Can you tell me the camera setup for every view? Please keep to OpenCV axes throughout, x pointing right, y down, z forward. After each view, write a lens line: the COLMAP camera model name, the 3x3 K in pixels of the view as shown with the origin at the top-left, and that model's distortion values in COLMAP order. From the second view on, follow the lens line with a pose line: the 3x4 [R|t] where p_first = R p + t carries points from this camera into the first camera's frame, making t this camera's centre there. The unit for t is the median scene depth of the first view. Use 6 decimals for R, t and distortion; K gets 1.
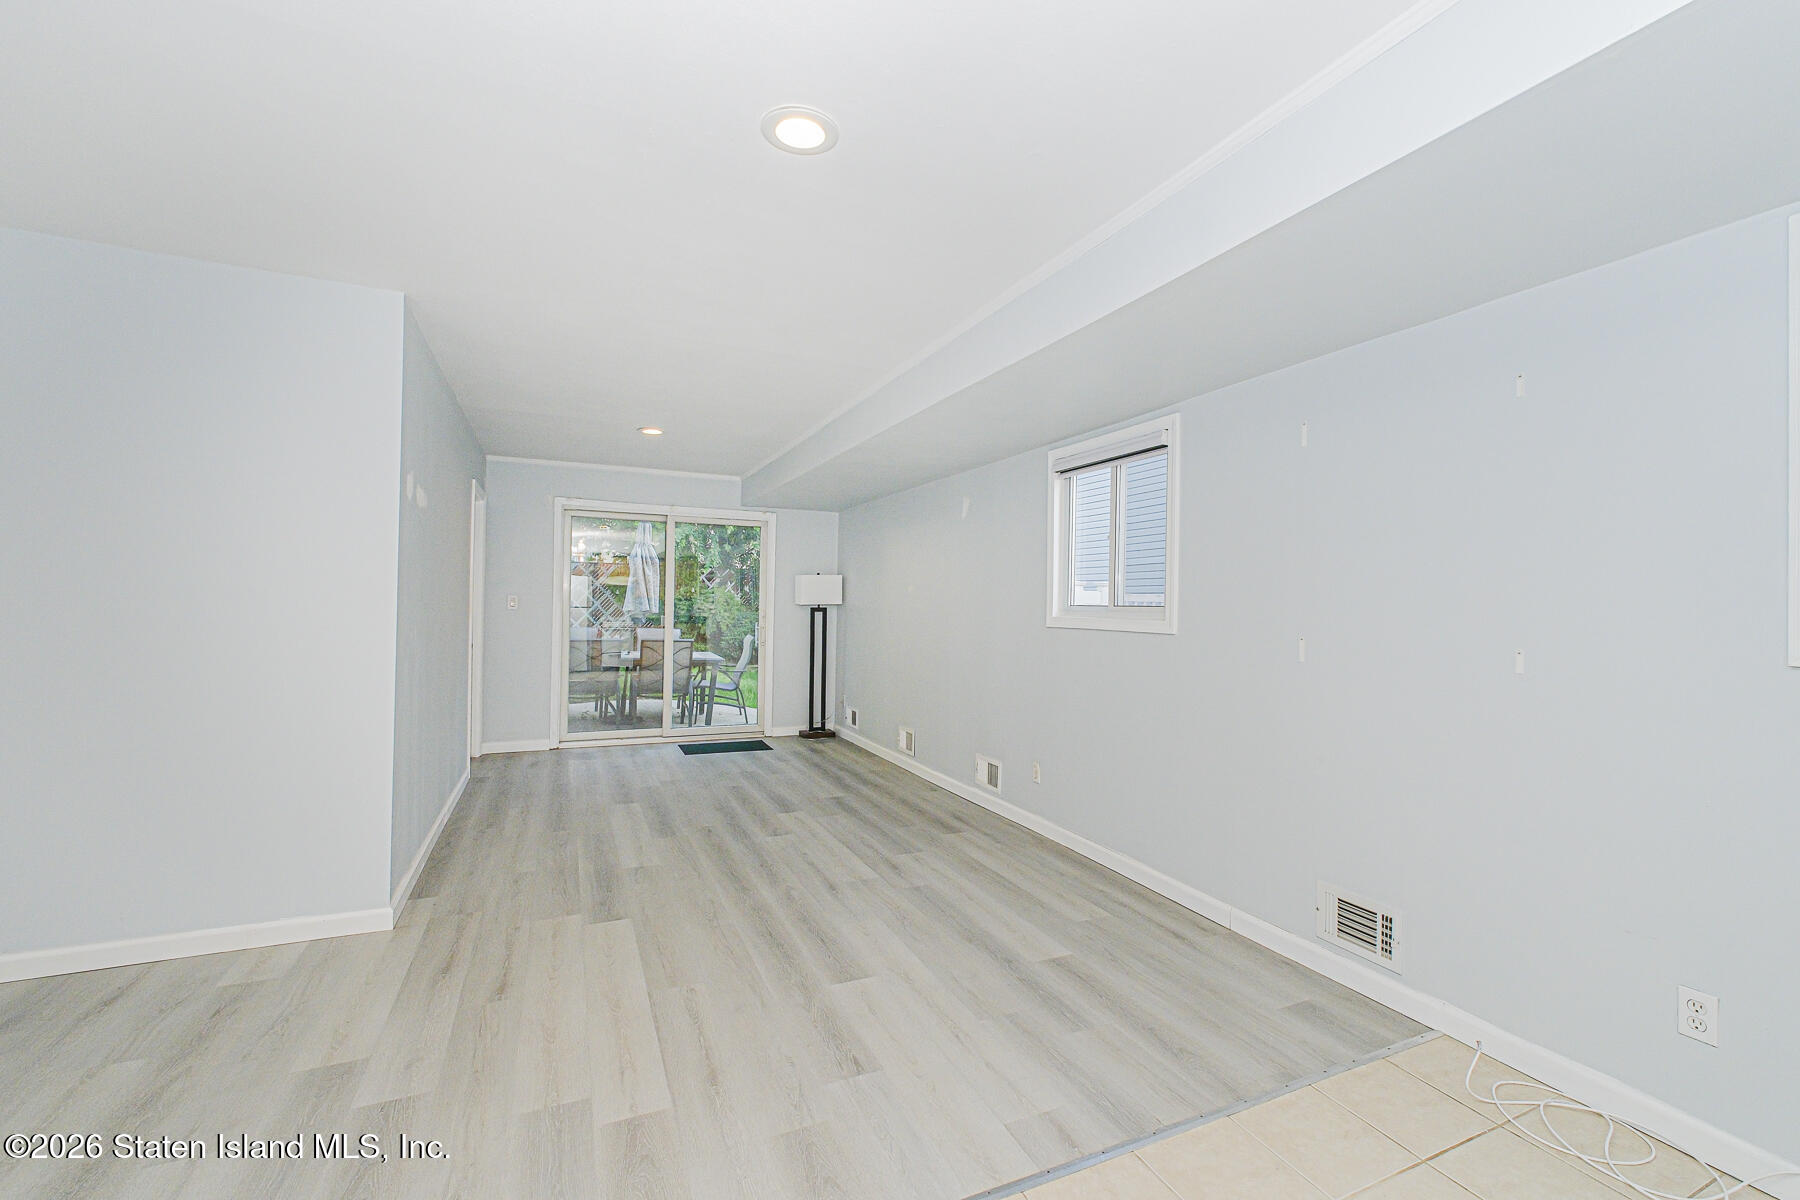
lens RADIAL K [[744.8, 0, 909.0], [0, 744.8, 593.3], [0, 0, 1]] dist [0.010493, -0.001247]
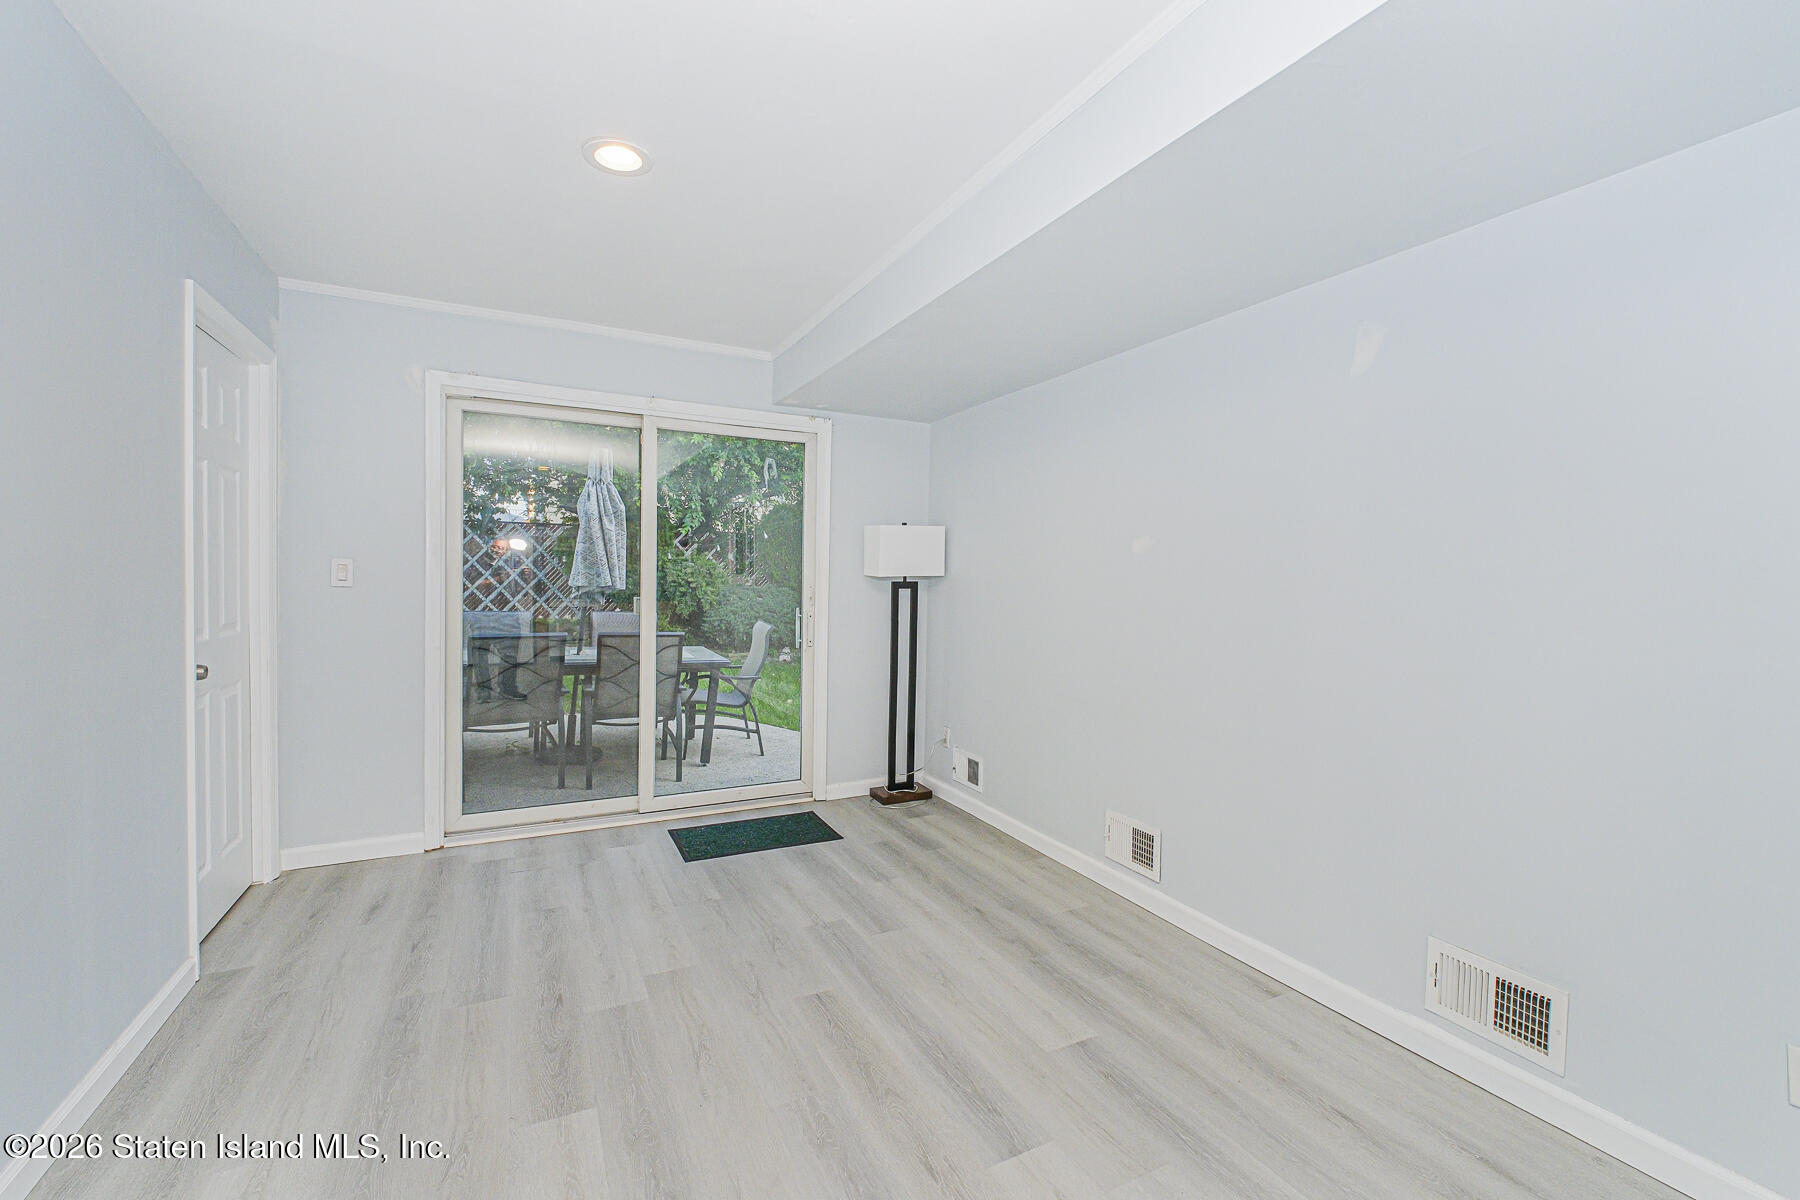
lens RADIAL K [[744.8, 0, 906.1], [0, 744.8, 591.0], [0, 0, 1]] dist [0.010493, -0.001247]
pose [[0.998958, -0.000181, 0.045639, -0.146993], [-0.001394, 0.999404, 0.034483, 0.006493], [-0.045618, -0.034511, 0.998363, 0.412662]]
